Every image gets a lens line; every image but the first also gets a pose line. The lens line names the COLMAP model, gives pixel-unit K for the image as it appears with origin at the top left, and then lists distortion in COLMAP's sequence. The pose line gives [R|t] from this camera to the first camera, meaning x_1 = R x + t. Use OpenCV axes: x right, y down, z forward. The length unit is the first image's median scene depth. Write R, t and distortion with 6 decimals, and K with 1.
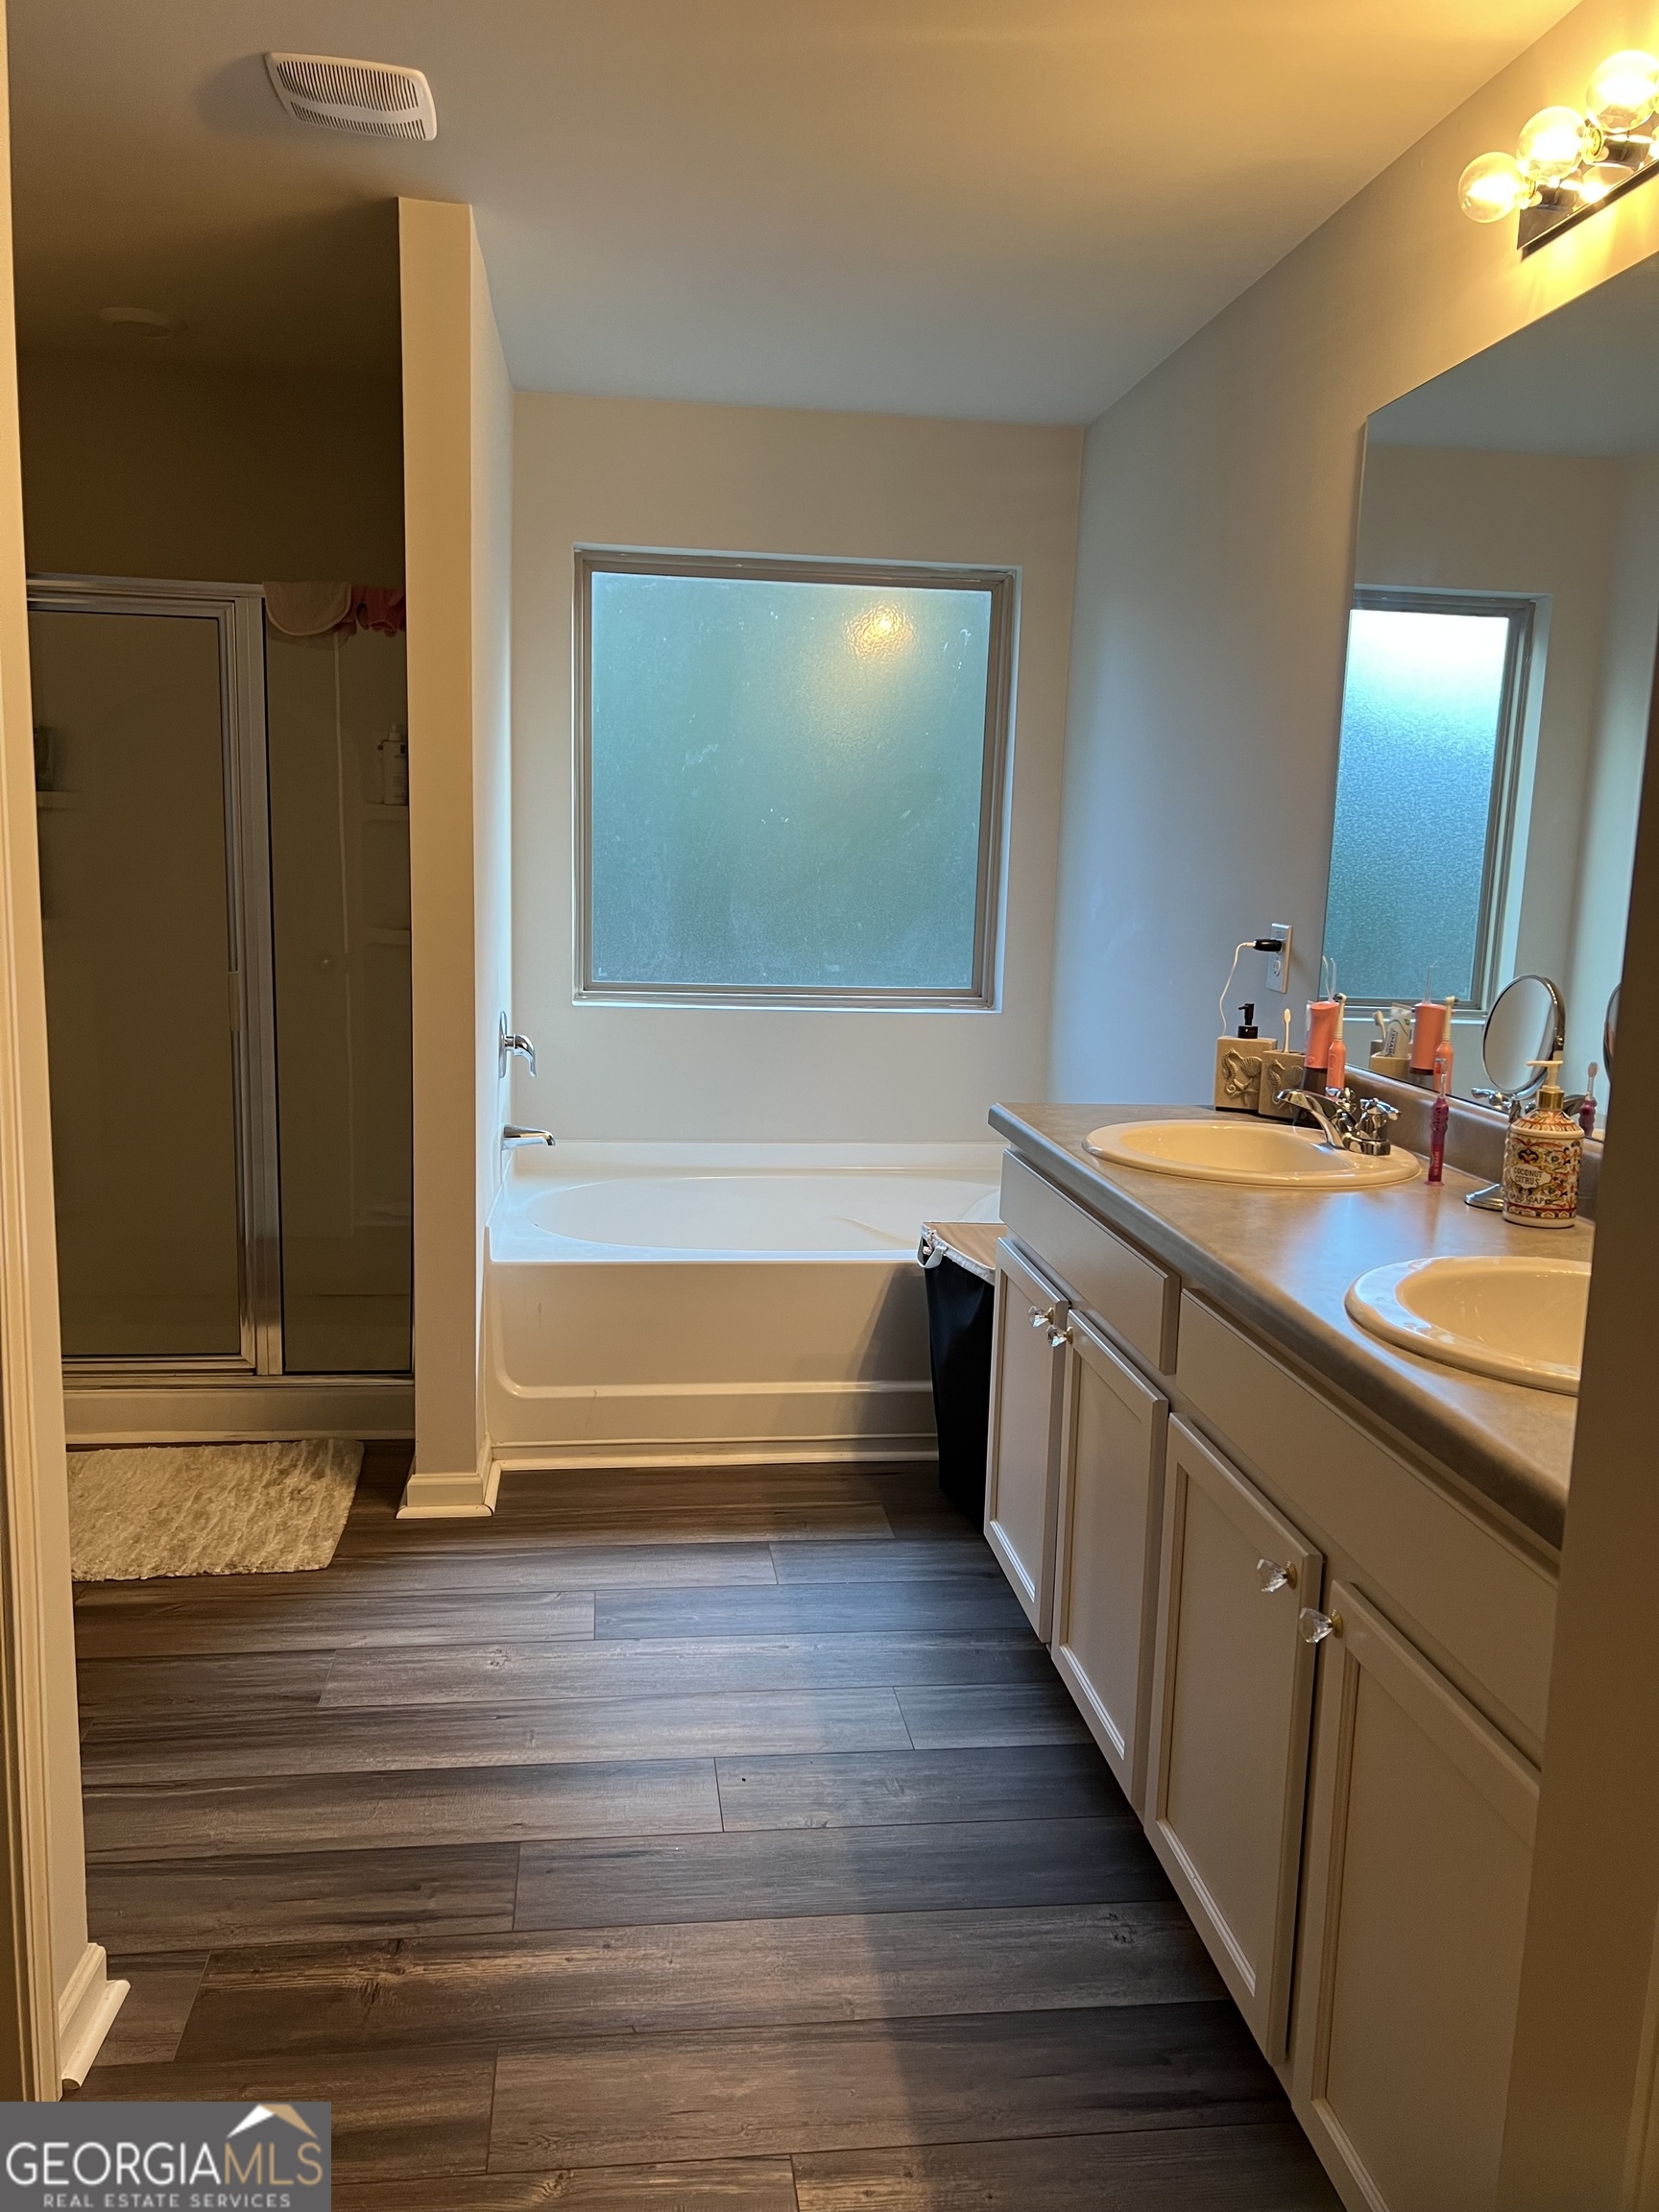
lens RADIAL K [[1703.1, 0, 829.5], [0, 1703.1, 1106.0], [0, 0, 1]] dist [0.082357, -0.082358]
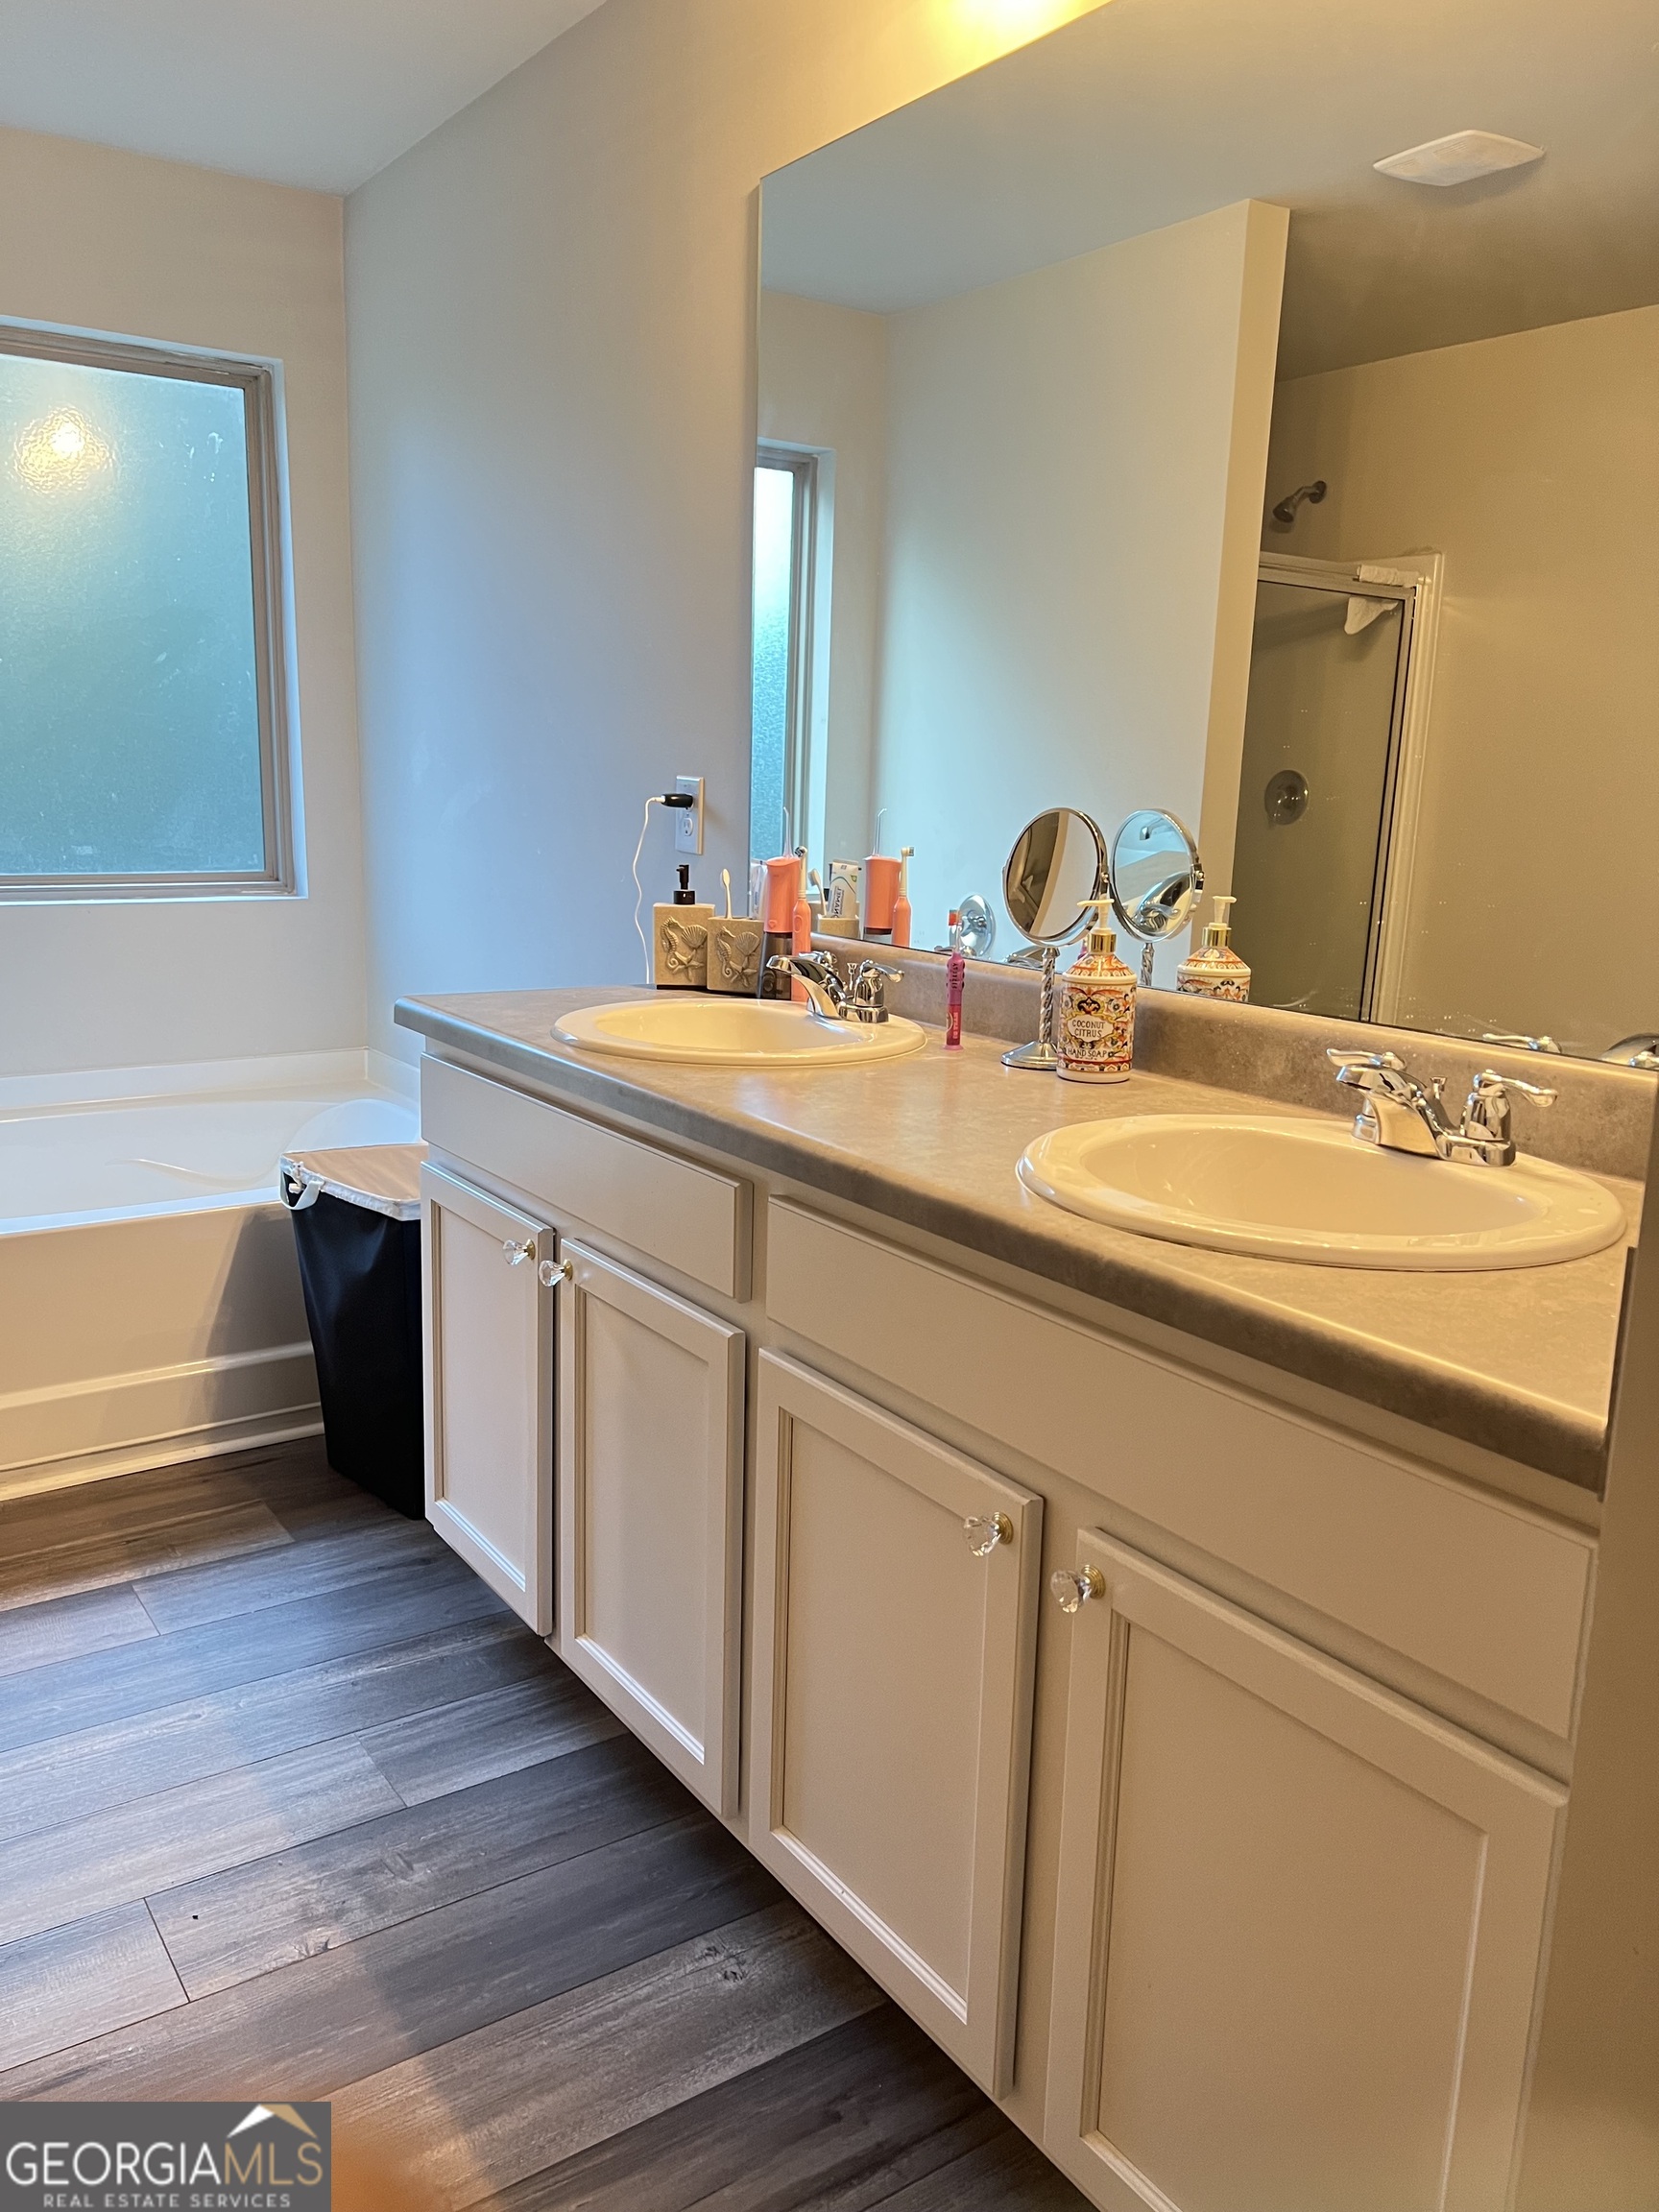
lens RADIAL K [[1703.1, 0, 829.5], [0, 1703.1, 1106.0], [0, 0, 1]] dist [0.082357, -0.082358]
pose [[0.893560, -0.098589, 0.437984, -0.088514], [0.072620, 0.994483, 0.075699, 0.002501], [-0.443031, -0.035835, 0.895790, 0.190307]]
